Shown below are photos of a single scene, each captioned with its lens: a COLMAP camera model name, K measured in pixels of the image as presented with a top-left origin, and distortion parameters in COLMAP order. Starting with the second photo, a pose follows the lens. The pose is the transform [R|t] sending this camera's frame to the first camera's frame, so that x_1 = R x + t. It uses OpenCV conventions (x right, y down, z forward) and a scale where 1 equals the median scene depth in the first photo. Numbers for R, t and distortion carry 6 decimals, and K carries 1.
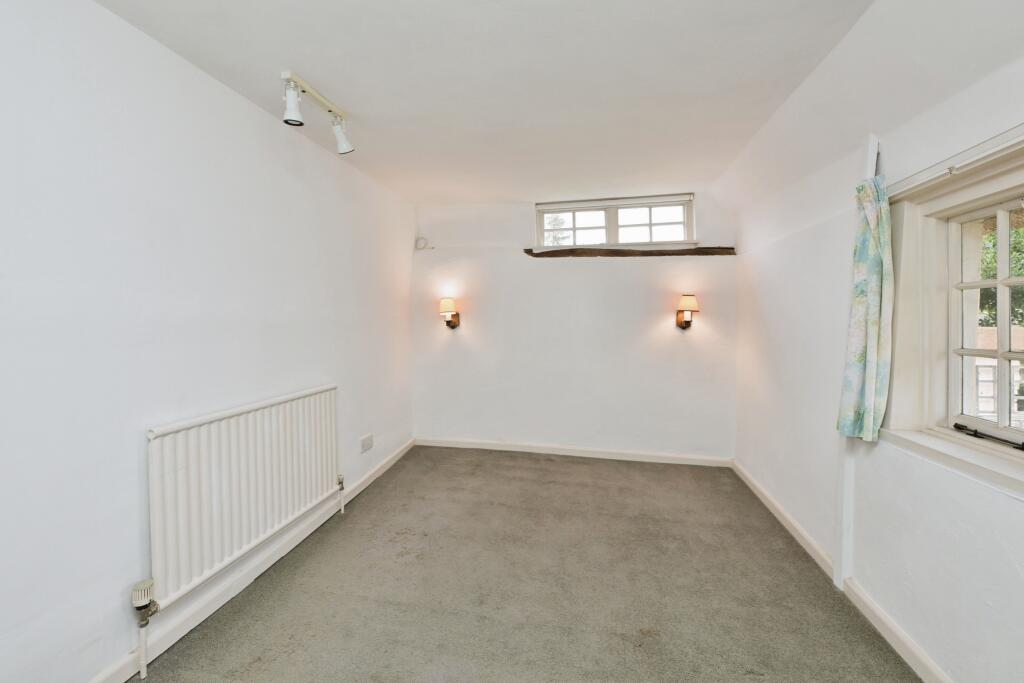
lens RADIAL K [[423.7, 0, 512.0], [0, 423.7, 335.1], [0, 0, 1]] dist [0.000146, -0.000228]
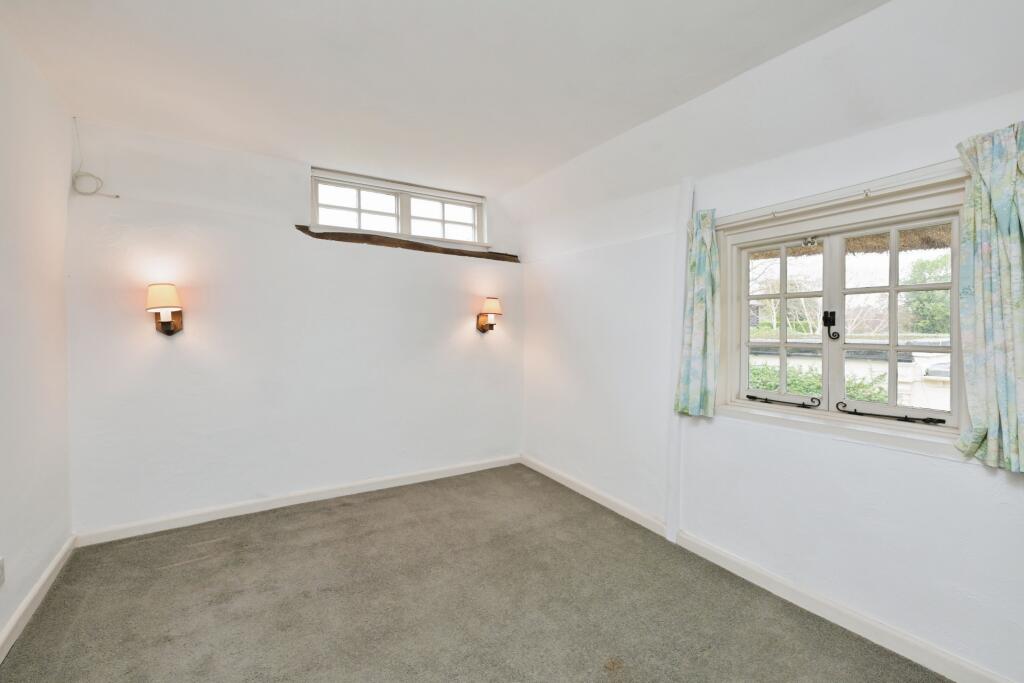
lens RADIAL K [[423.7, 0, 512.0], [0, 423.7, 335.1], [0, 0, 1]] dist [0.000146, -0.000228]
pose [[0.724852, -0.012250, 0.688795, -0.226473], [0.023070, 0.999713, -0.006498, 0.000092], [-0.688518, 0.020600, 0.724927, 0.242307]]
